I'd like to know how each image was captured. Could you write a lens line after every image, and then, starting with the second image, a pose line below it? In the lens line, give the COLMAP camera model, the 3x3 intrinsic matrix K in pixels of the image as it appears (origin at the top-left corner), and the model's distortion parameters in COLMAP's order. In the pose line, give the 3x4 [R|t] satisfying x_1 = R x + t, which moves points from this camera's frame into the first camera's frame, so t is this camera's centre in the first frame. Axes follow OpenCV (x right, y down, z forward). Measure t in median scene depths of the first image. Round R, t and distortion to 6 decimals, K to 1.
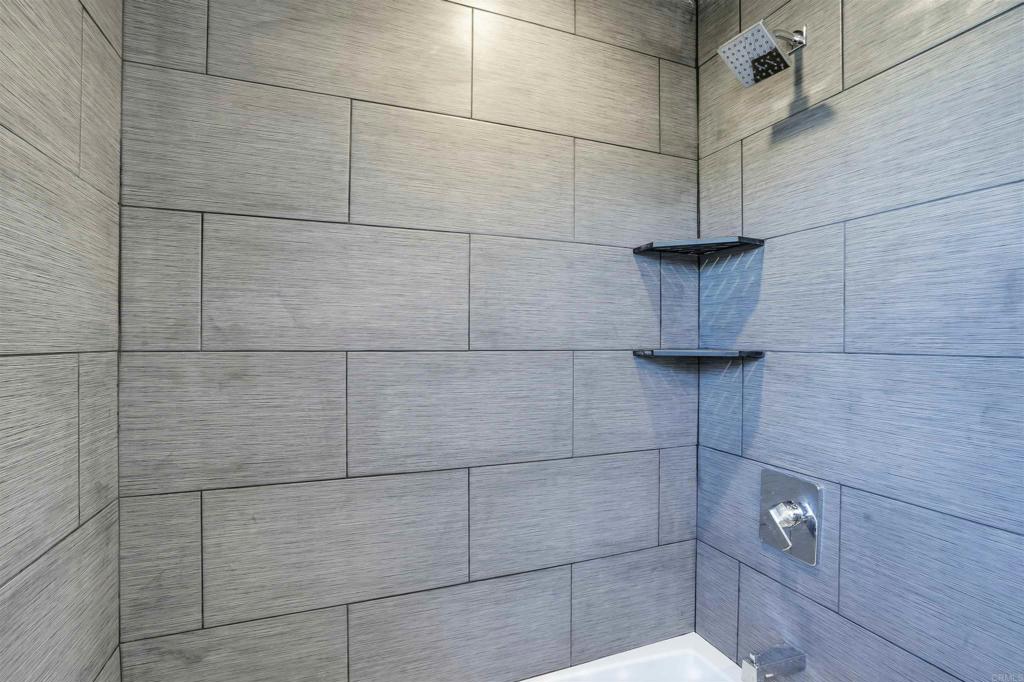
lens RADIAL K [[473.5, 0, 512.2], [0, 473.5, 339.1], [0, 0, 1]] dist [-0.029729, 0.009338]
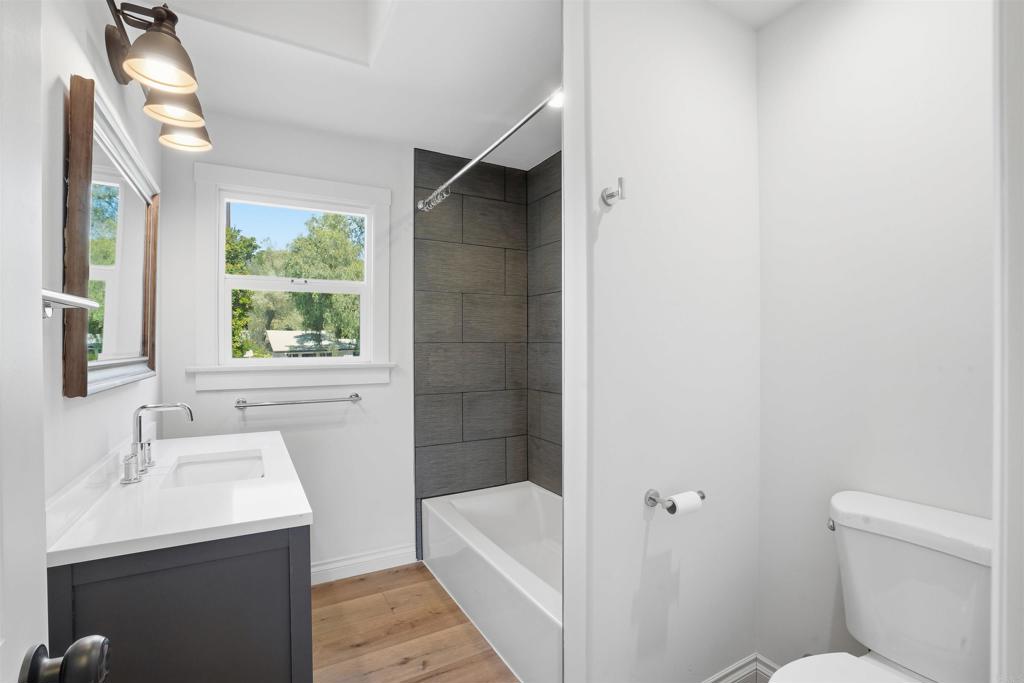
lens RADIAL K [[473.5, 0, 512.1], [0, 473.5, 342.5], [0, 0, 1]] dist [-0.029729, 0.009338]
pose [[0.138223, -0.007686, -0.990371, 2.246336], [0.005514, 0.999960, -0.006991, 0.044583], [0.990386, -0.004495, 0.138260, 0.427411]]
